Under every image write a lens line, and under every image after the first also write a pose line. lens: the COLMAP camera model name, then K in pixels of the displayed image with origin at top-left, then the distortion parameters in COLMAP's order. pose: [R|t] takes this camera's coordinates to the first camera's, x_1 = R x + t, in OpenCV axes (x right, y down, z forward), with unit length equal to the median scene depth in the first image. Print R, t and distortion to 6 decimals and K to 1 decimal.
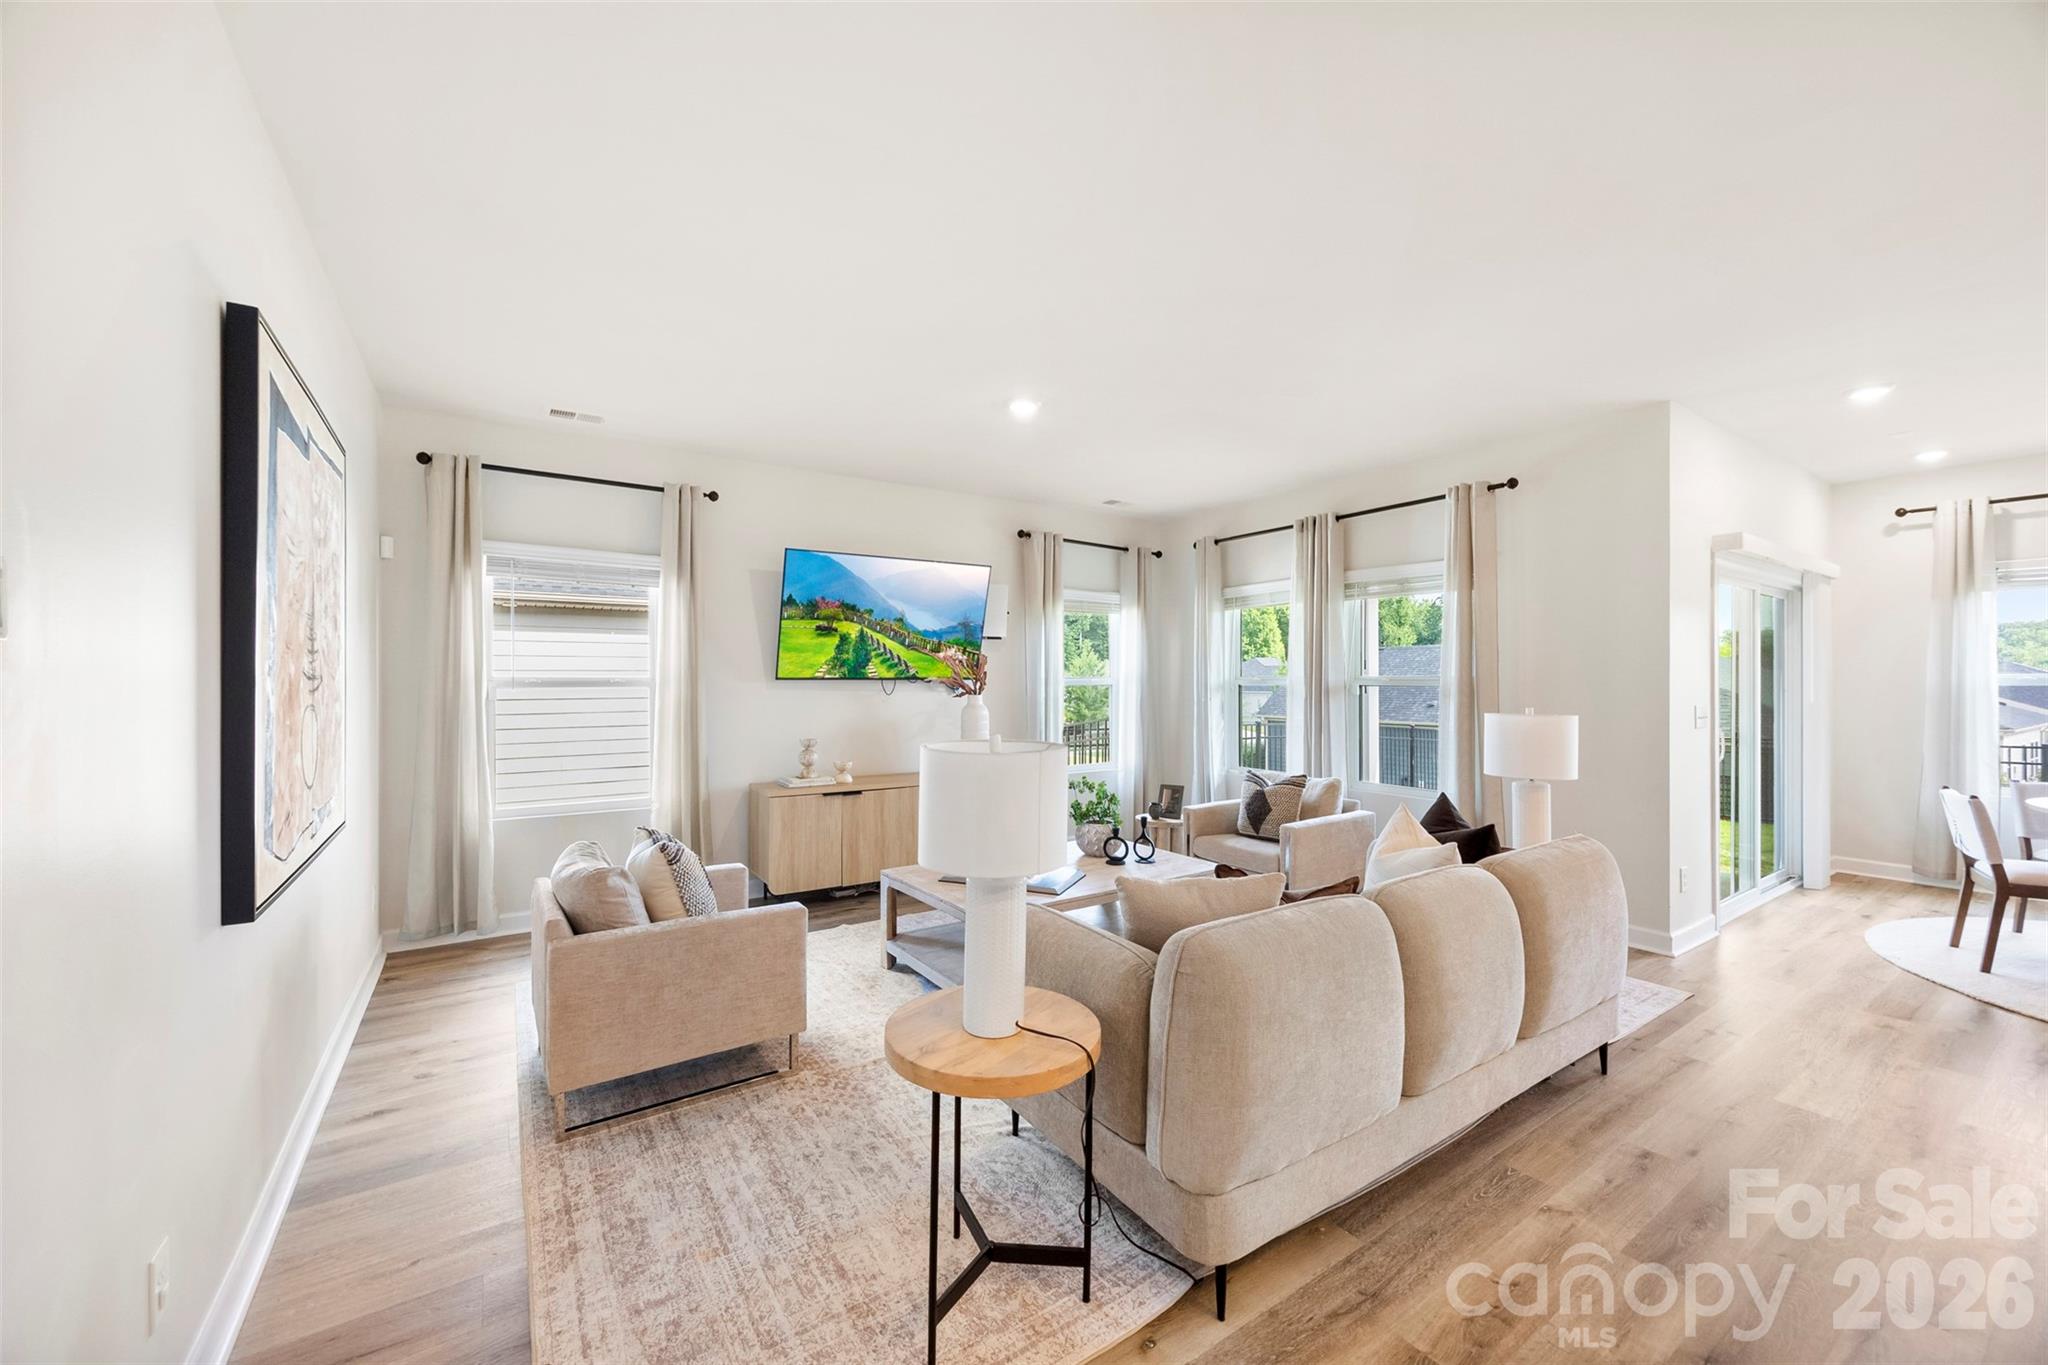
lens RADIAL K [[793.8, 0, 1029.6], [0, 793.8, 684.2], [0, 0, 1]] dist [-0.002647, -0.000694]
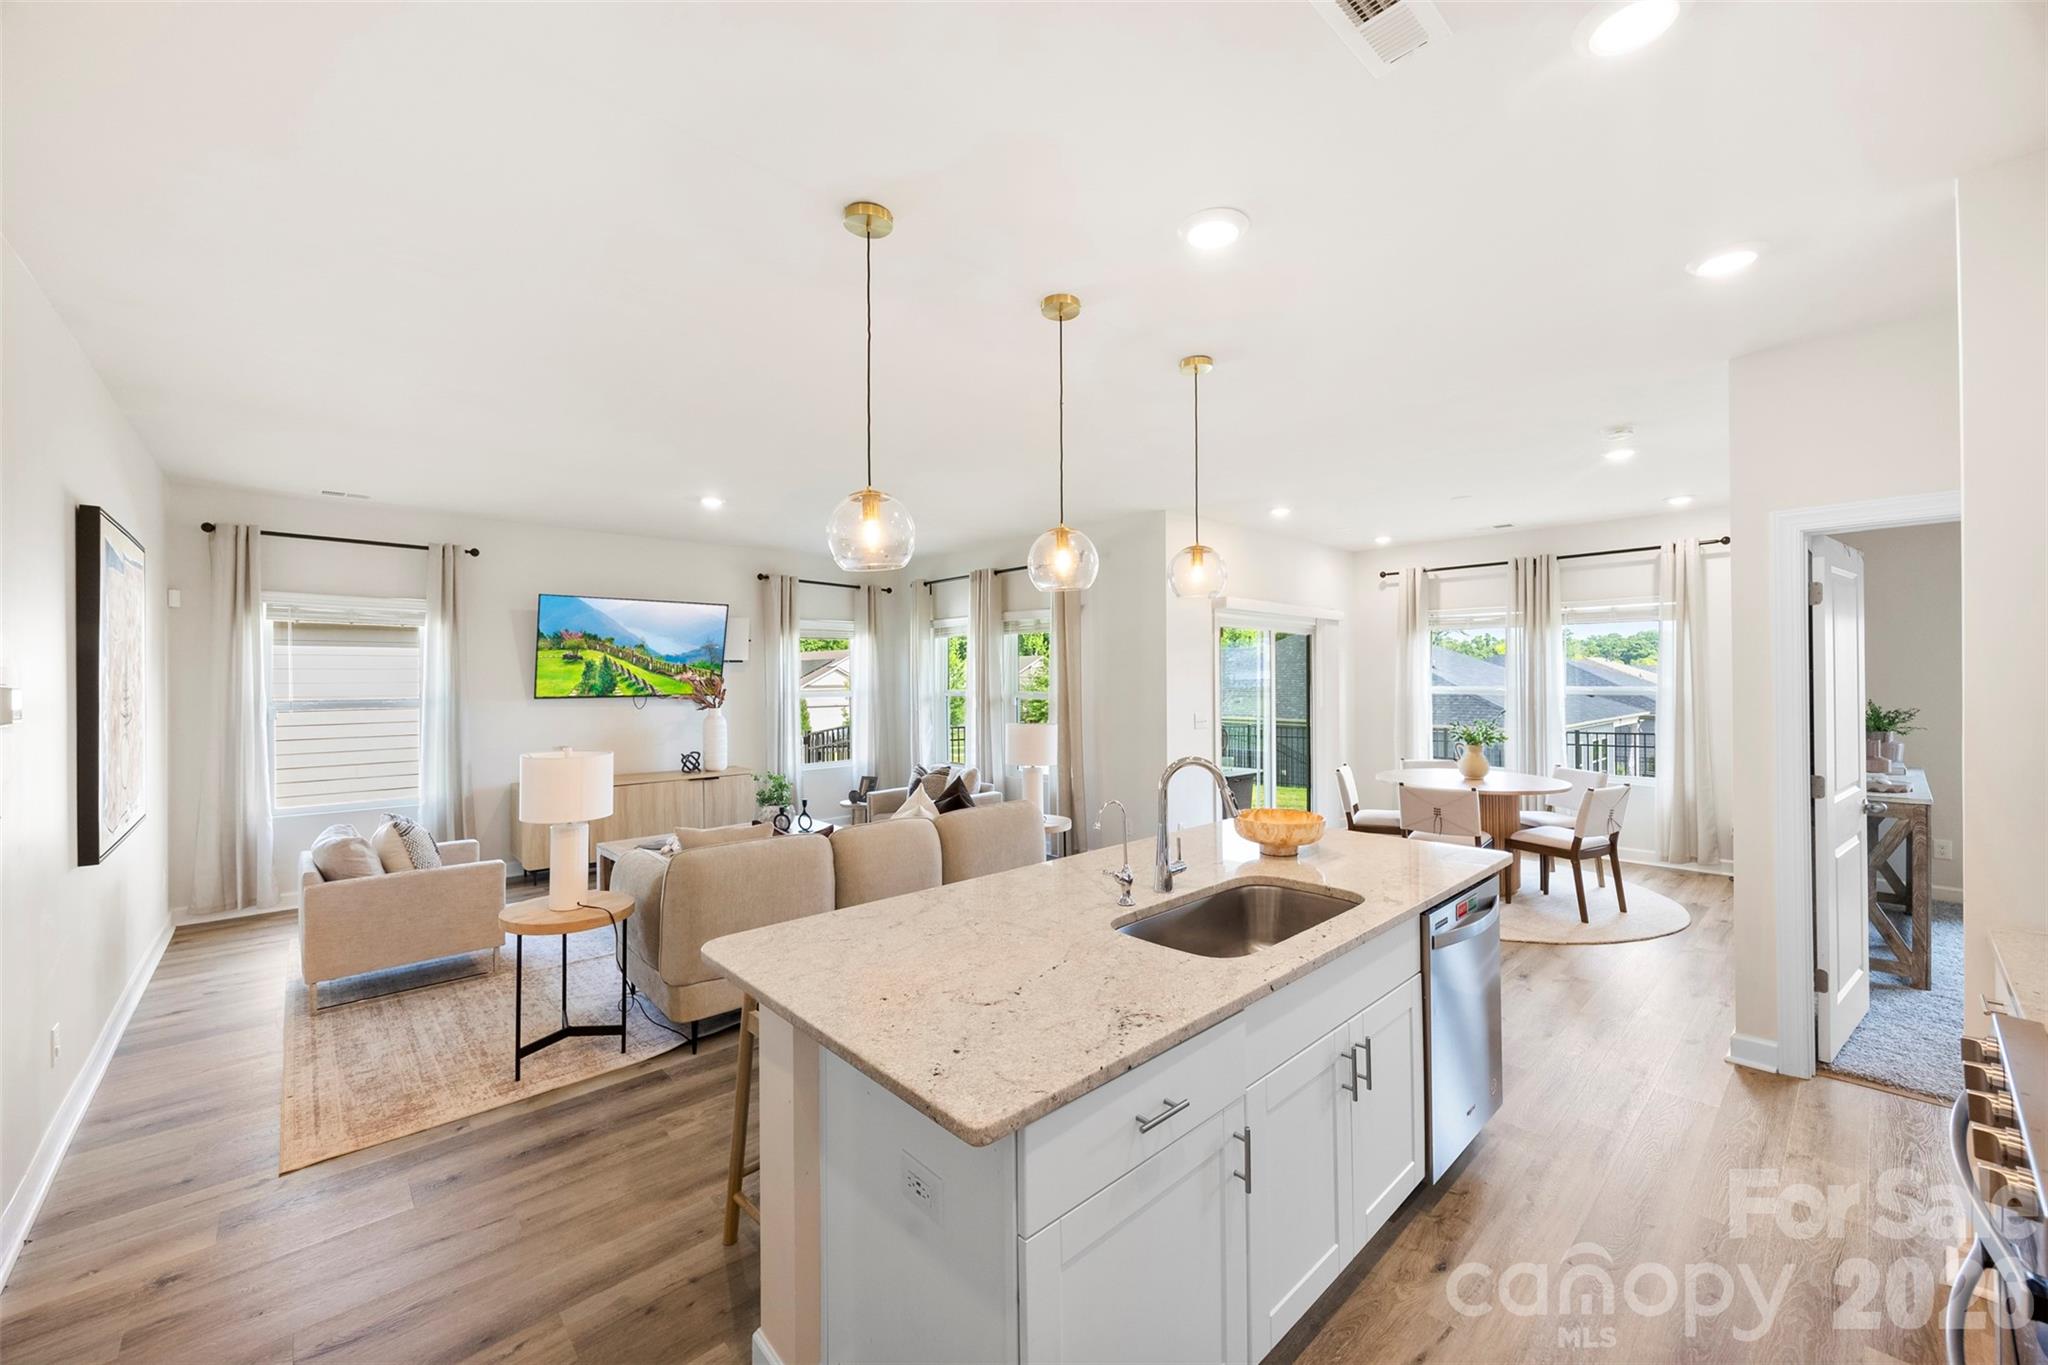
lens RADIAL K [[793.8, 0, 1031.4], [0, 793.8, 679.7], [0, 0, 1]] dist [-0.002647, -0.000694]
pose [[0.987976, -0.005651, 0.154507, 0.312781], [0.005988, 0.999981, -0.001715, -0.035158], [-0.154494, 0.002619, 0.987990, -0.416701]]
